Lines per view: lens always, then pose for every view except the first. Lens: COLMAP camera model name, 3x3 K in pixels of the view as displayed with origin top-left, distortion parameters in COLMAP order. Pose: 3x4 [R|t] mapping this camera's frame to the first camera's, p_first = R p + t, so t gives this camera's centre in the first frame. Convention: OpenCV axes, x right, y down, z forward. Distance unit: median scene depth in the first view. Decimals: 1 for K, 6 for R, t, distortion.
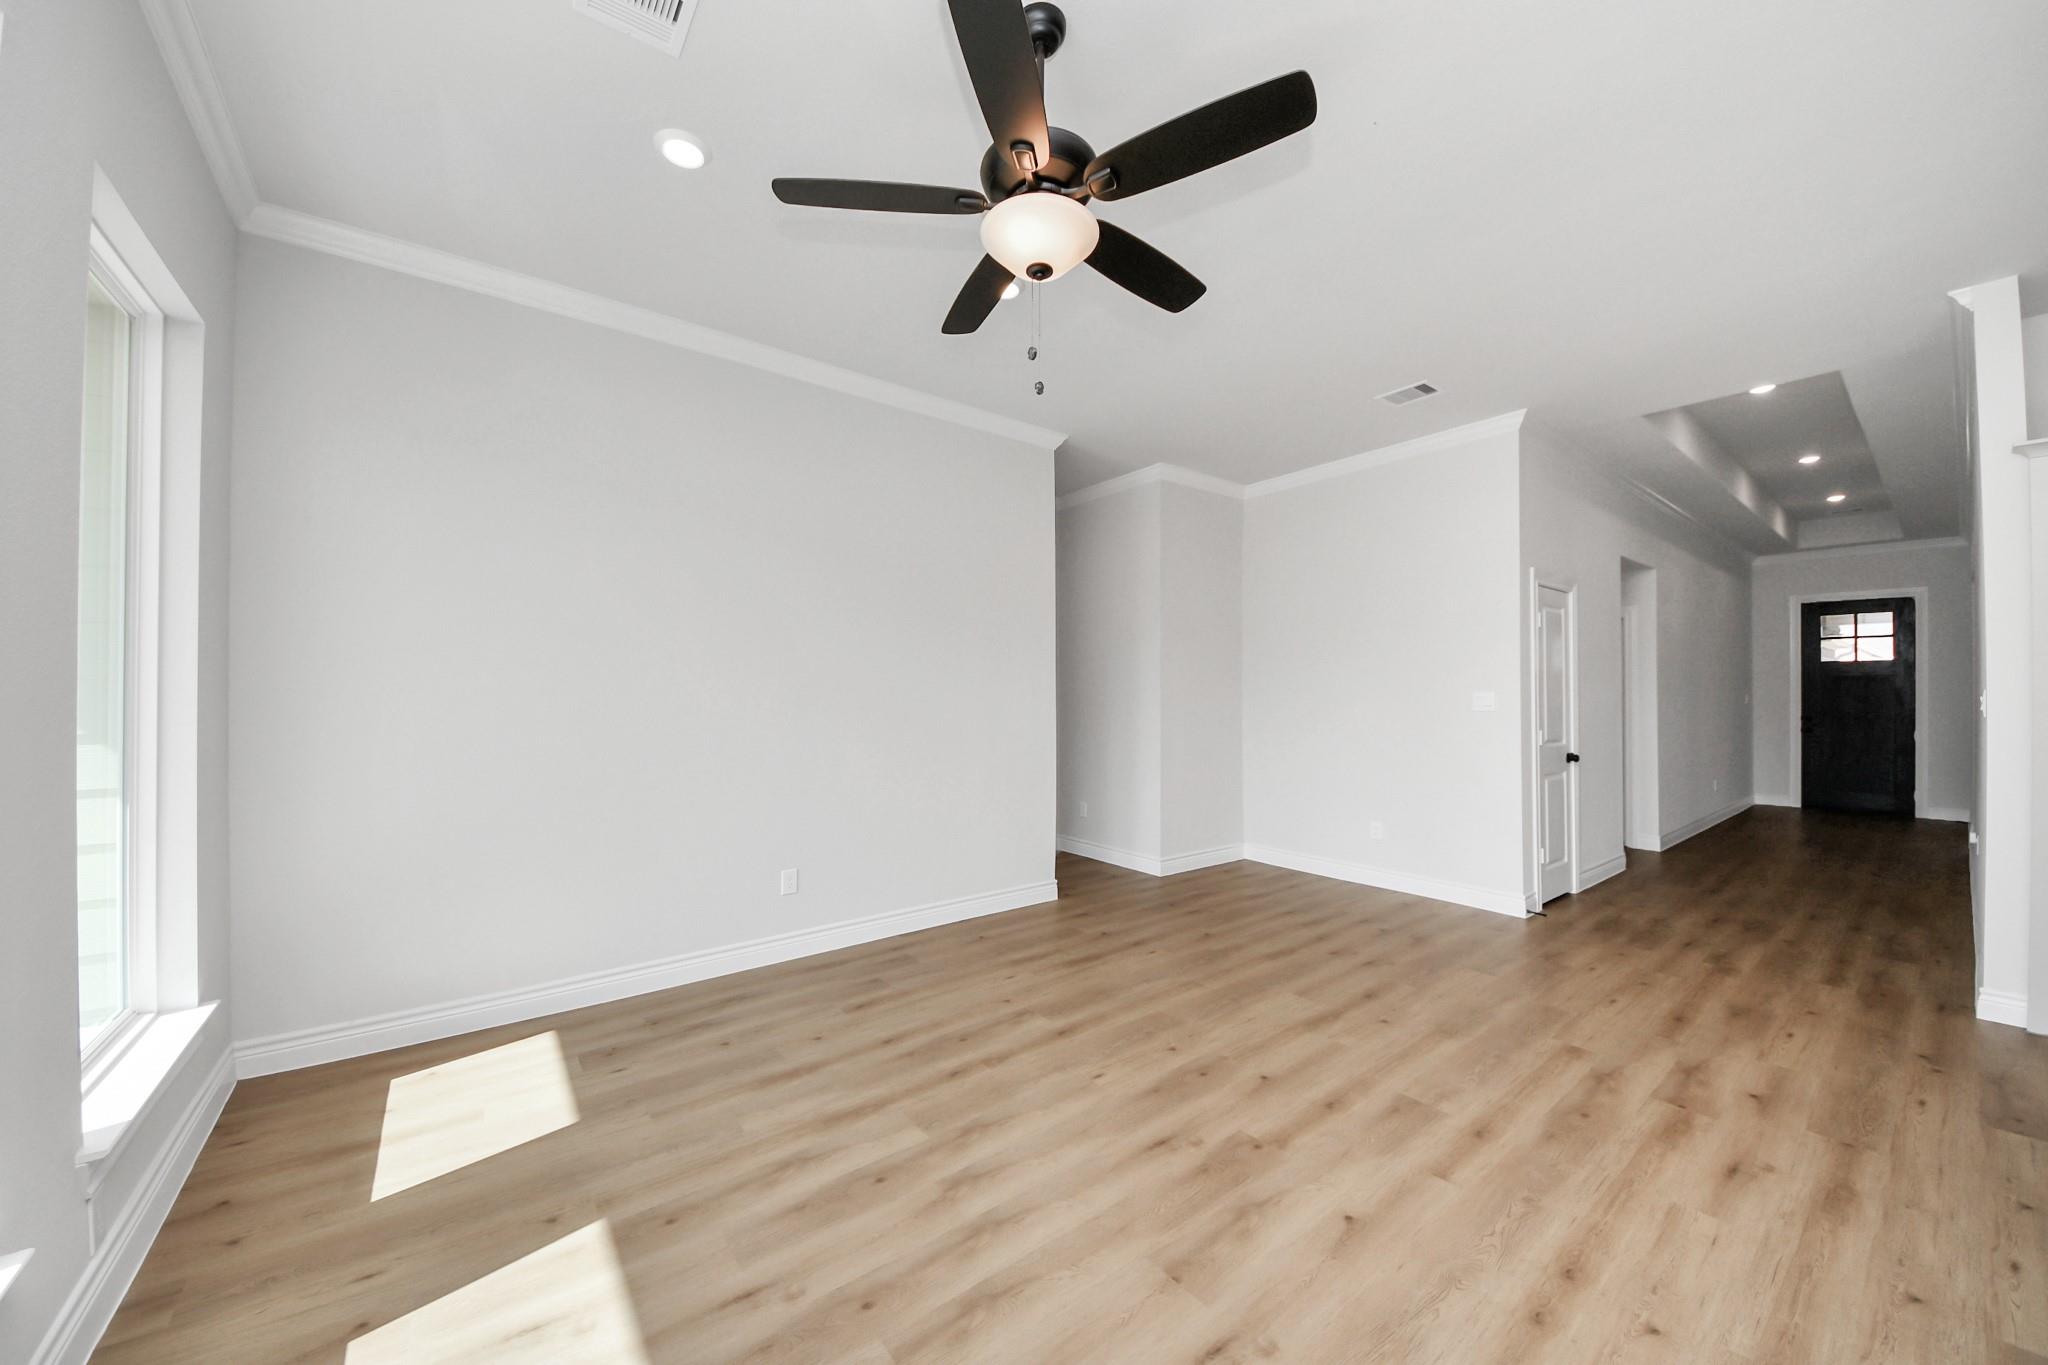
lens RADIAL K [[733.5, 0, 1017.9], [0, 733.5, 682.1], [0, 0, 1]] dist [0.024075, -0.016229]
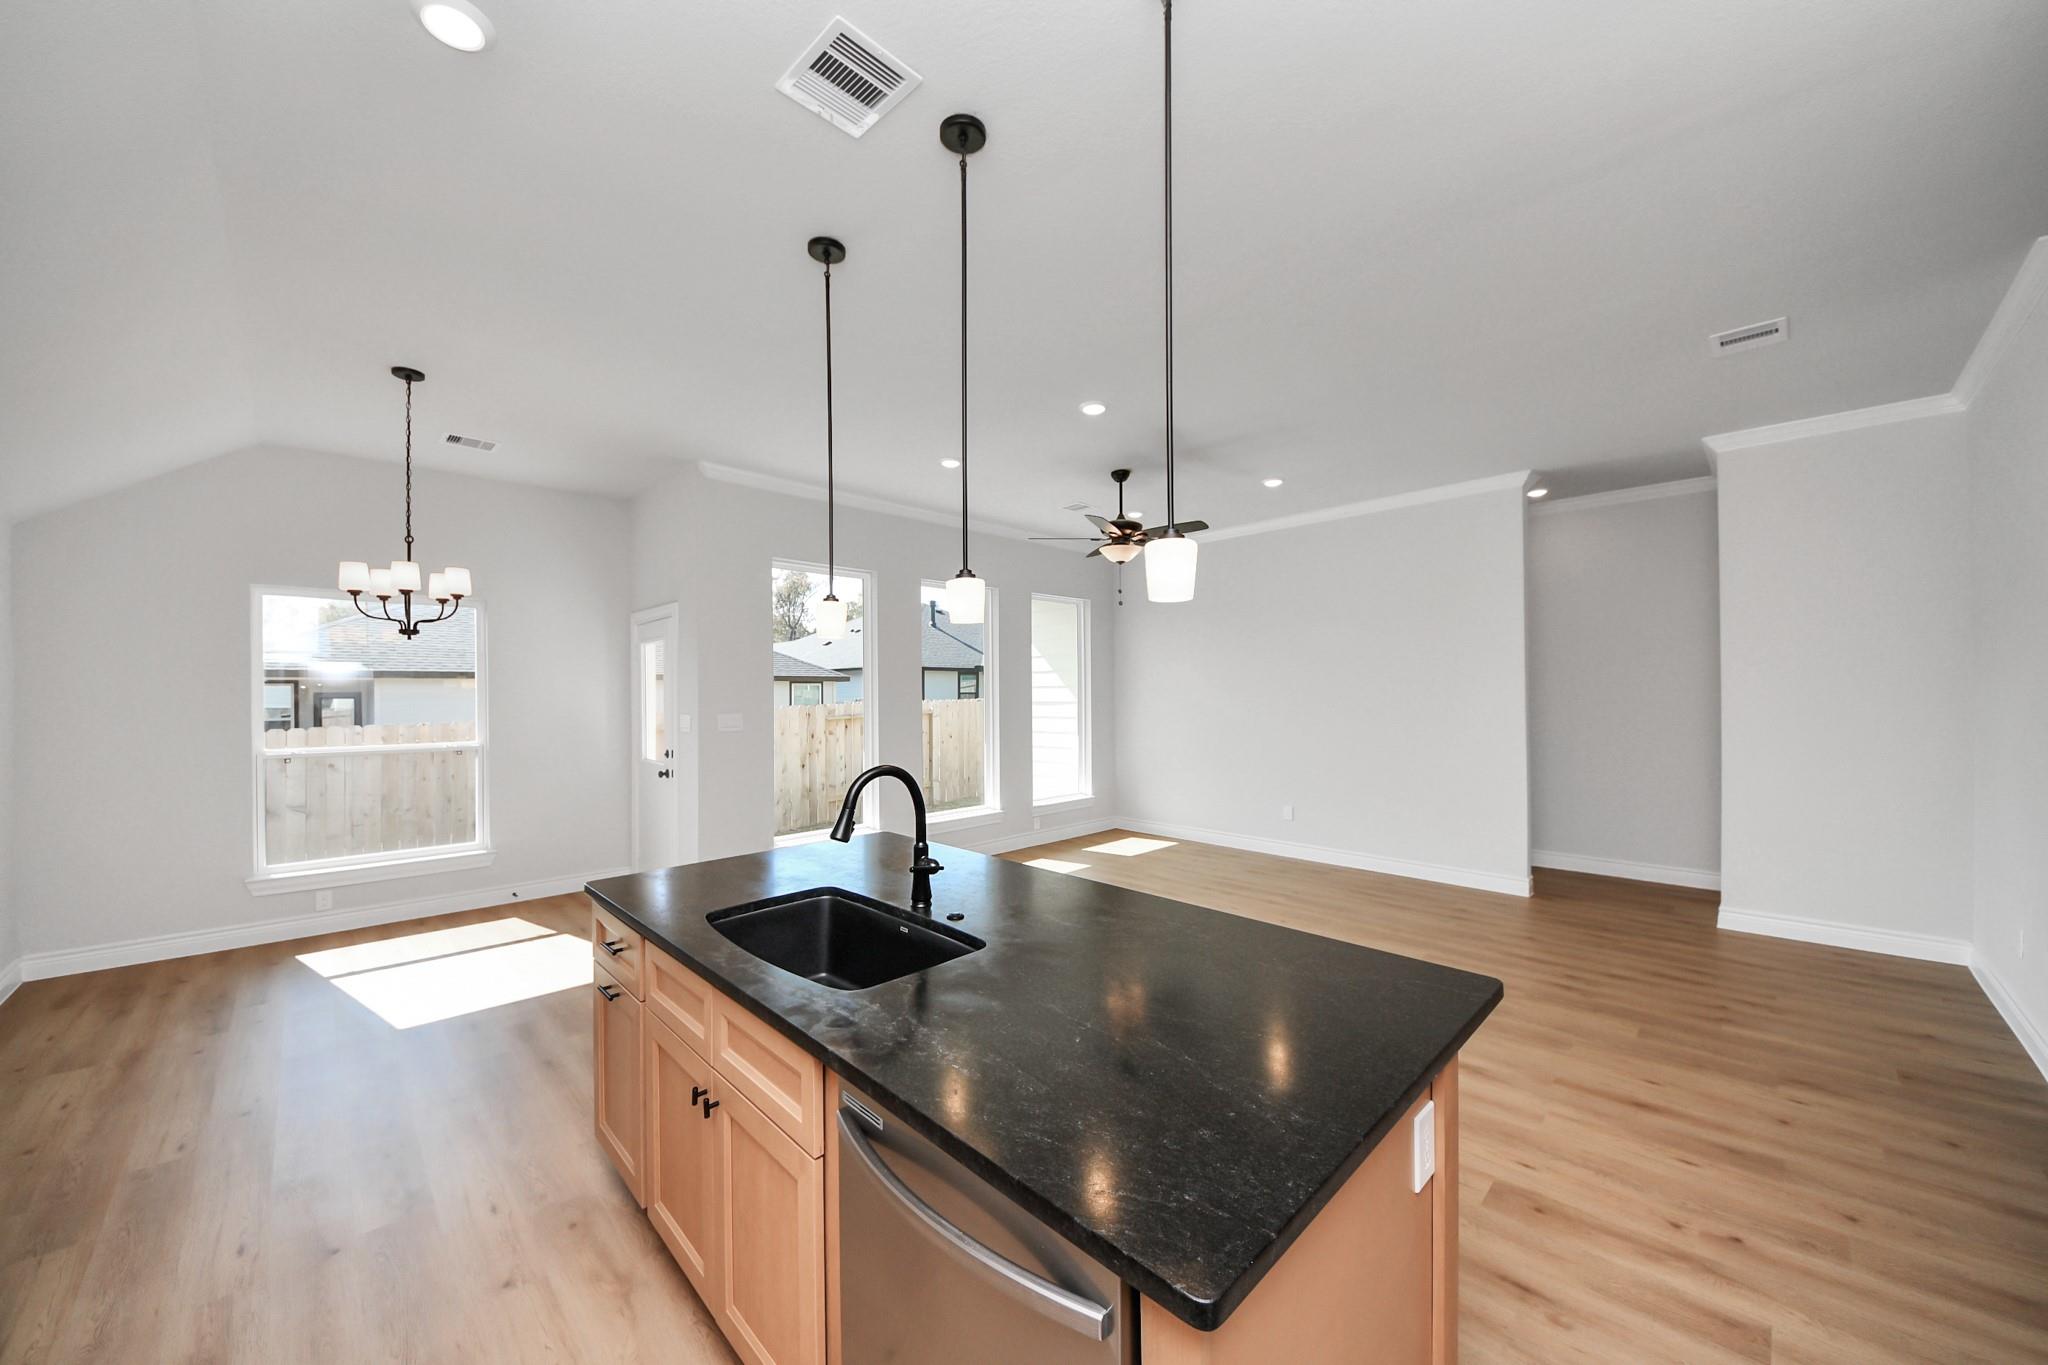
lens RADIAL K [[714.8, 0, 1019.0], [0, 714.8, 691.5], [0, 0, 1]] dist [0.013508, -0.013347]
pose [[0.116882, -0.005457, -0.993131, 1.737428], [0.017793, 0.999836, -0.003399, -0.040317], [0.992986, -0.017274, 0.116959, 0.193552]]
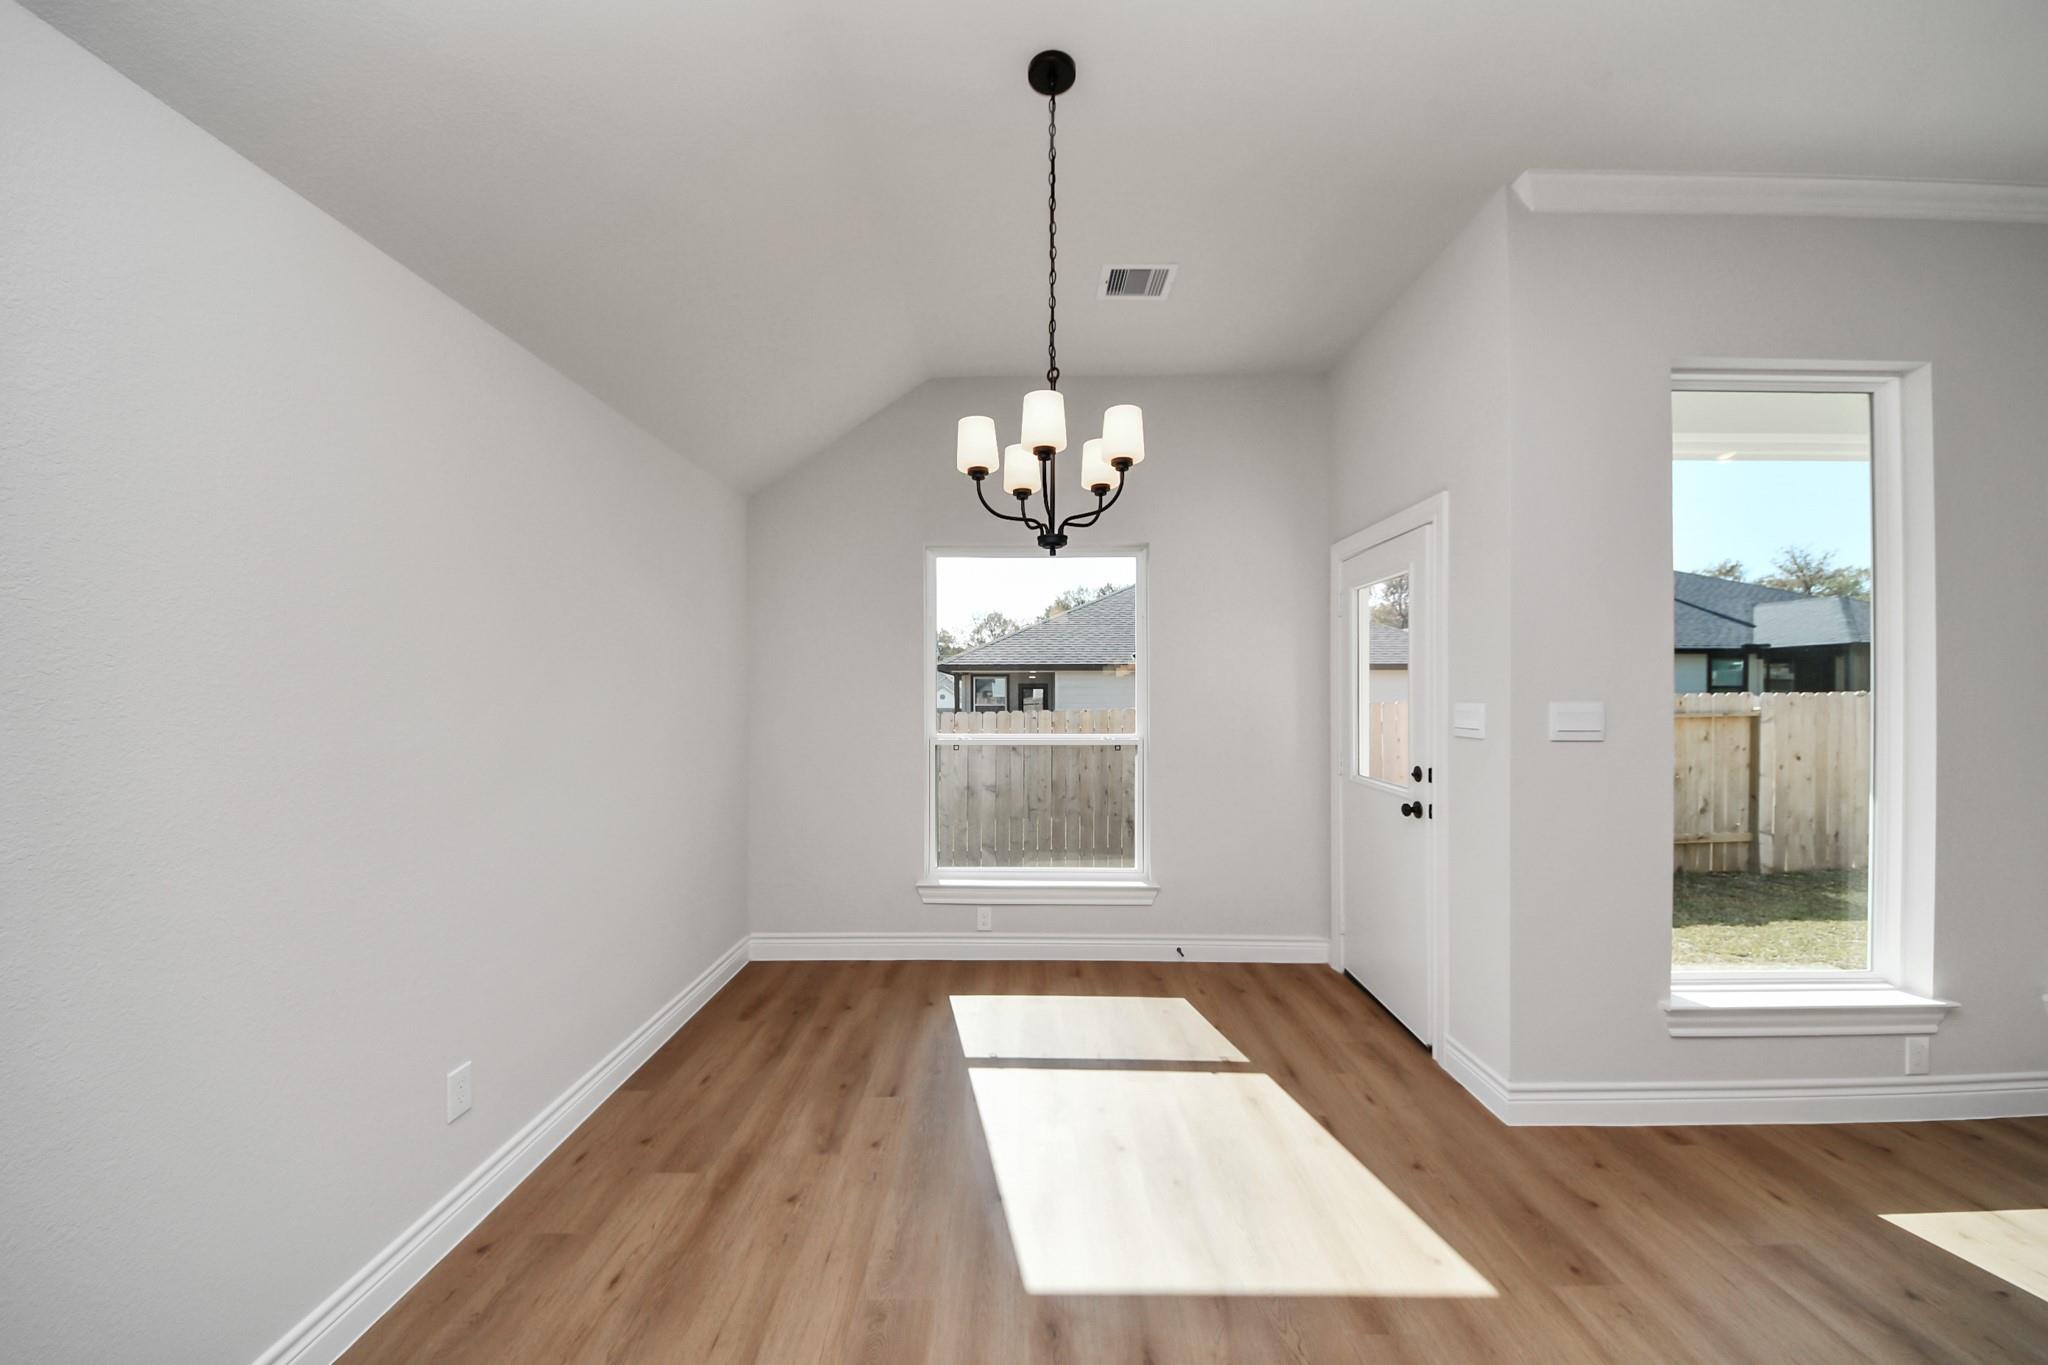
lens RADIAL K [[732.6, 0, 1025.1], [0, 732.6, 695.1], [0, 0, 1]] dist [0.024266, -0.019473]
pose [[-0.616725, 0.002752, -0.787174, 0.981849], [0.007282, 0.999971, -0.002209, -0.016943], [0.787145, -0.007095, -0.616727, -0.277495]]
